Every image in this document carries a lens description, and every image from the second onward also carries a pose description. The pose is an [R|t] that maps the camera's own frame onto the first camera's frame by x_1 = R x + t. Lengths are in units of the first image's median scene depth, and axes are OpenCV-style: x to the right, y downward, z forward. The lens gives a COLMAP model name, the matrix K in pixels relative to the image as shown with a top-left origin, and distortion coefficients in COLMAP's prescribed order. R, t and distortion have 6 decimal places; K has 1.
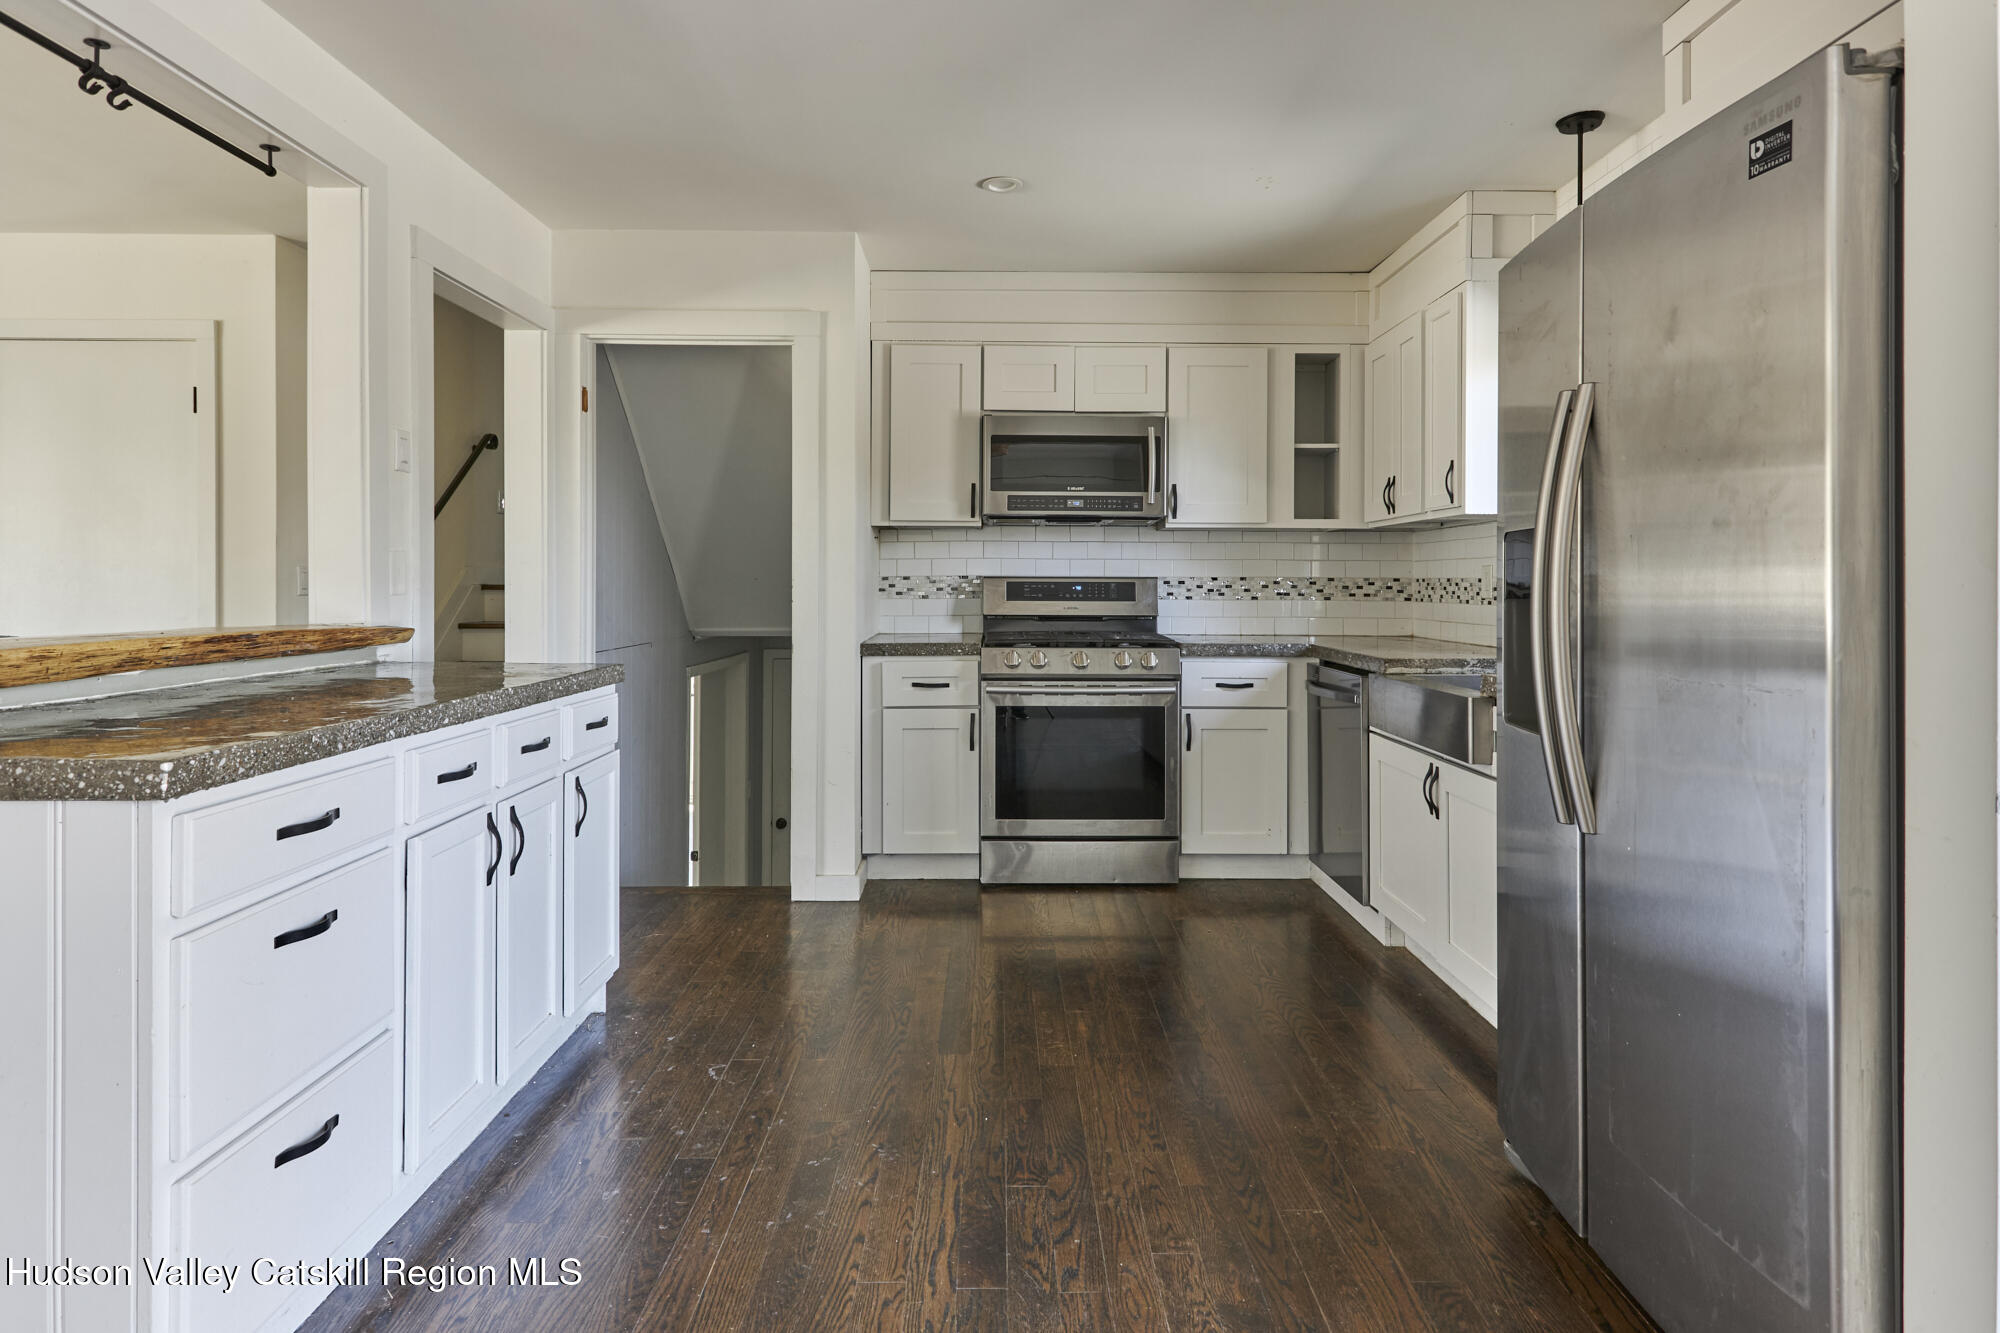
lens RADIAL K [[1096.6, 0, 997.7], [0, 1096.6, 655.2], [0, 0, 1]] dist [0.003822, 0.000385]
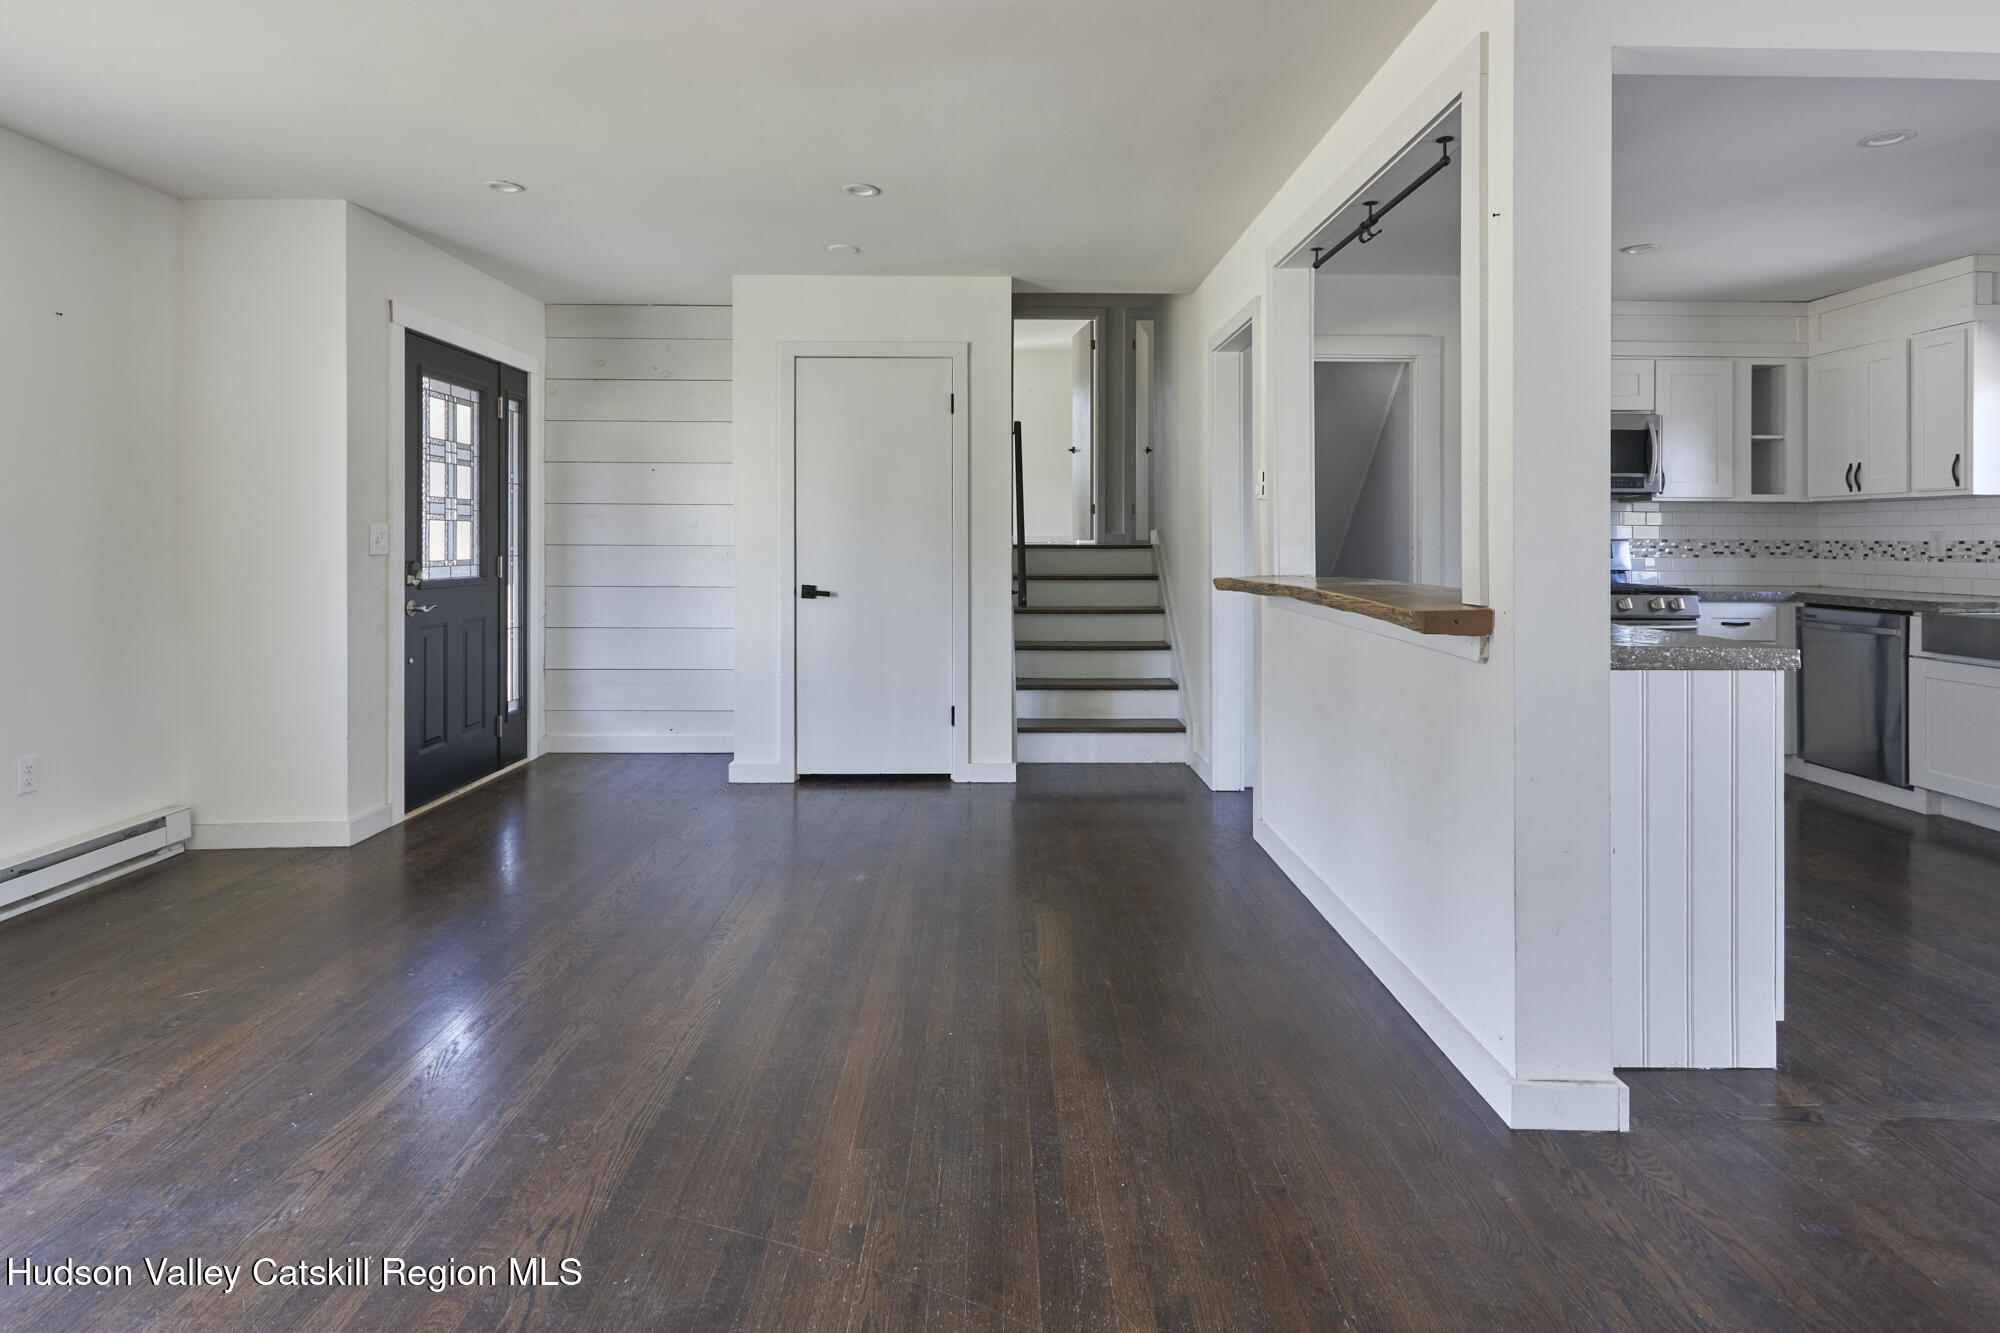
lens RADIAL K [[1055.1, 0, 1009.6], [0, 1055.1, 591.8], [0, 0, 1]] dist [0.003333, -0.000694]
pose [[0.999864, -0.000489, 0.016496, -0.613280], [0.000766, 0.999858, -0.016838, 0.009363], [-0.016486, 0.016848, 0.999722, -0.211924]]
